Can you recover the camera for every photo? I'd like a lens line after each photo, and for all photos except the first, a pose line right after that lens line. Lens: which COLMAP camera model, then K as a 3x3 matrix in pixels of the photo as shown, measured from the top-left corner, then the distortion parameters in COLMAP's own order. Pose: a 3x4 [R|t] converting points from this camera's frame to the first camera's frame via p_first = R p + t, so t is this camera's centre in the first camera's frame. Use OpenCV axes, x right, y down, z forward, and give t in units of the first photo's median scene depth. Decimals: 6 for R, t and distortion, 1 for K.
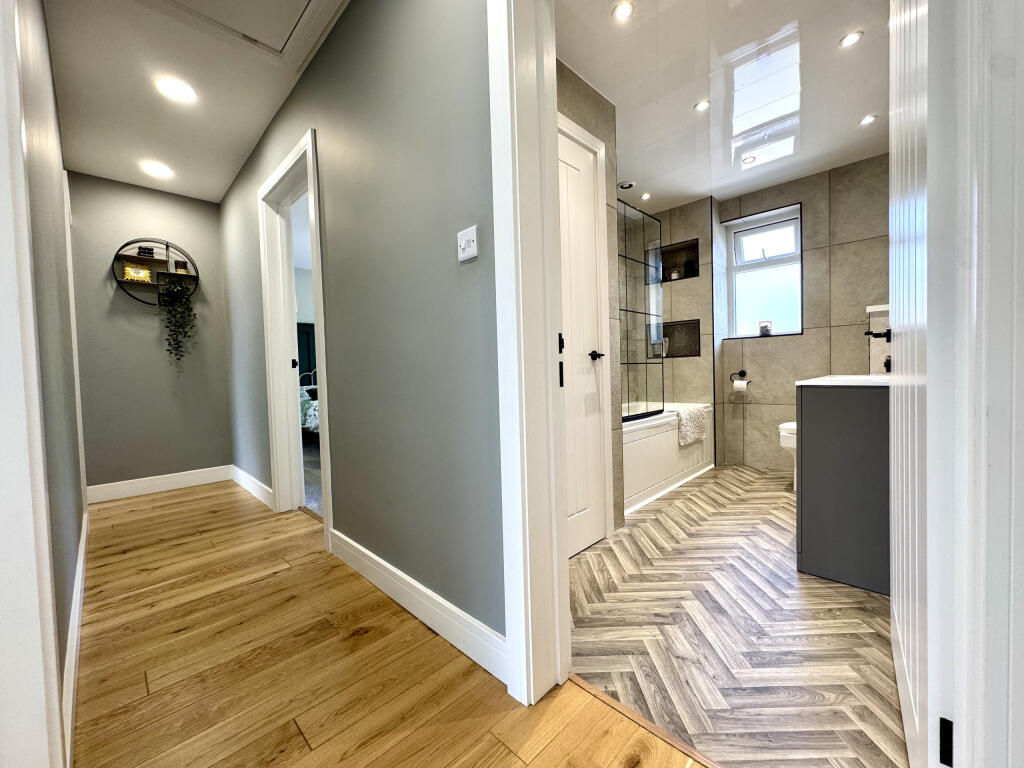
lens RADIAL K [[408.1, 0, 511.3], [0, 408.1, 384.2], [0, 0, 1]] dist [-0.002206, 0.000151]
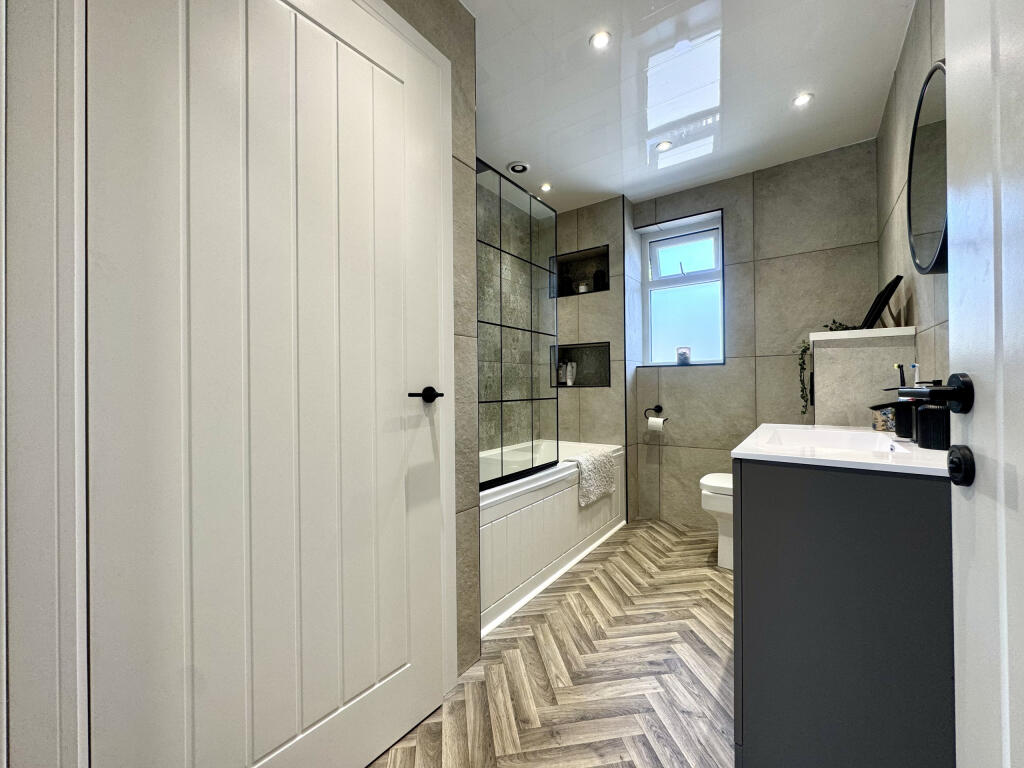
lens RADIAL K [[408.1, 0, 510.3], [0, 408.1, 383.3], [0, 0, 1]] dist [-0.002206, 0.000151]
pose [[0.987668, 0.022743, 0.154899, 0.159039], [-0.016080, 0.998896, -0.044137, -0.041483], [-0.155732, 0.041102, 0.986944, 0.256891]]
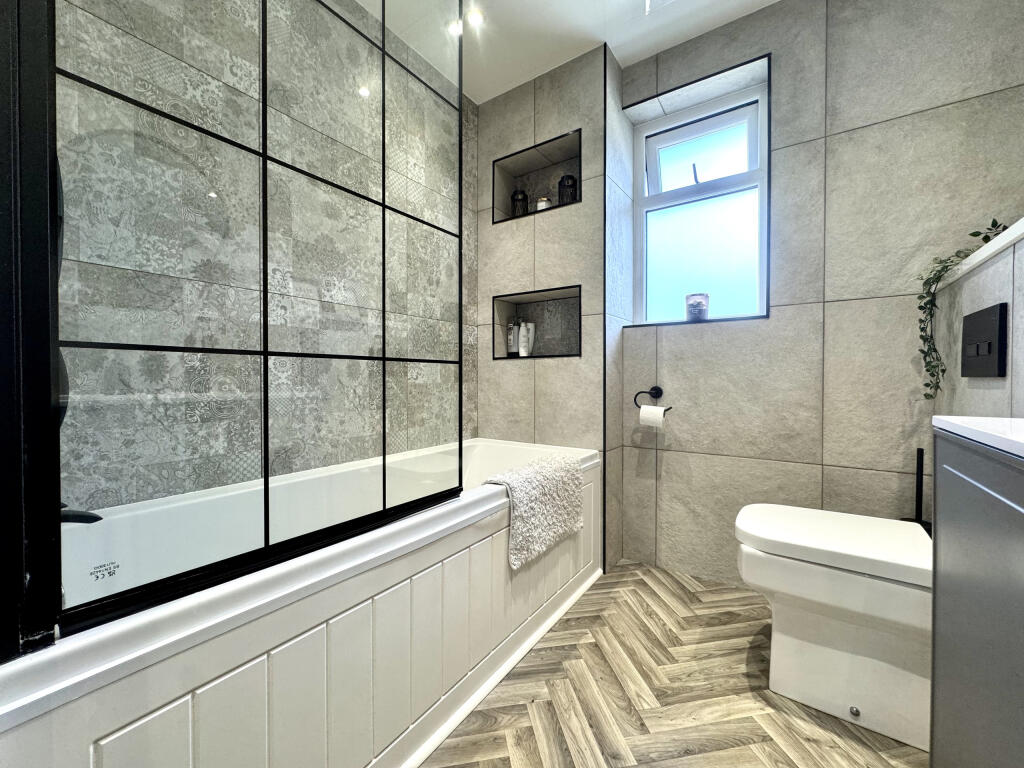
lens RADIAL K [[408.1, 0, 510.1], [0, 408.1, 382.8], [0, 0, 1]] dist [-0.002206, 0.000151]
pose [[0.984610, 0.027496, 0.172588, 0.331181], [-0.023635, 0.999423, -0.024383, -0.023622], [-0.173159, 0.019929, 0.984692, 0.586974]]
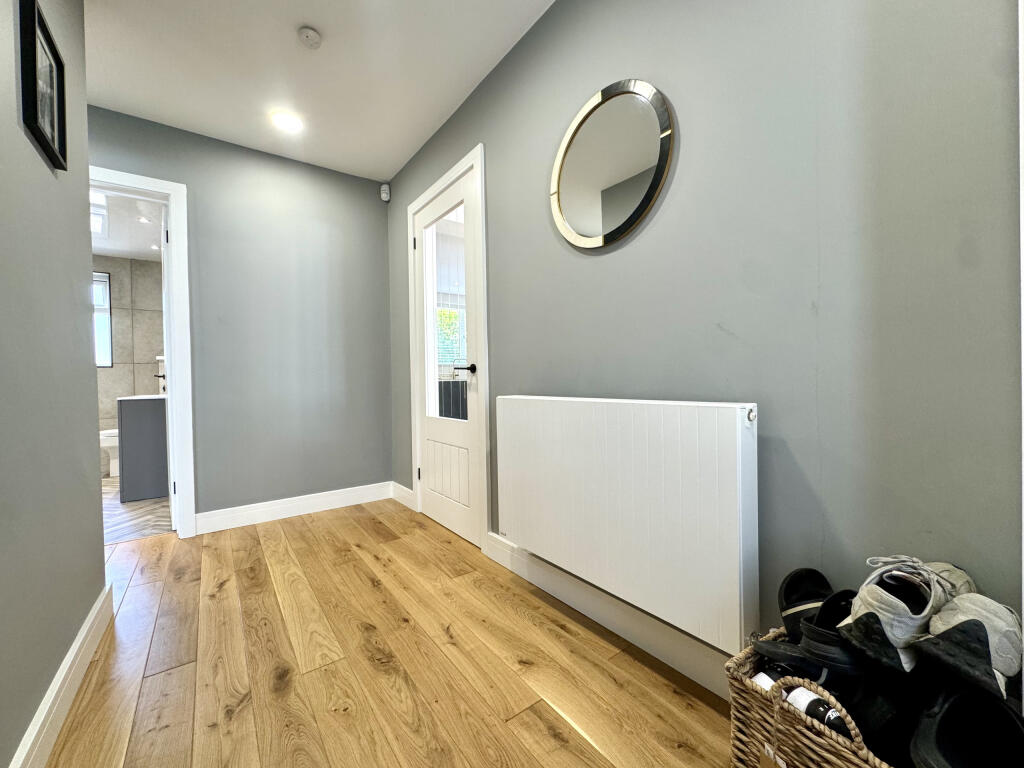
lens RADIAL K [[408.1, 0, 505.0], [0, 408.1, 385.3], [0, 0, 1]] dist [-0.002206, 0.000151]
pose [[0.157520, 0.015589, 0.987393, -0.460086], [0.043719, 0.998785, -0.022743, 0.030302], [-0.986547, 0.046751, 0.156648, -0.553702]]
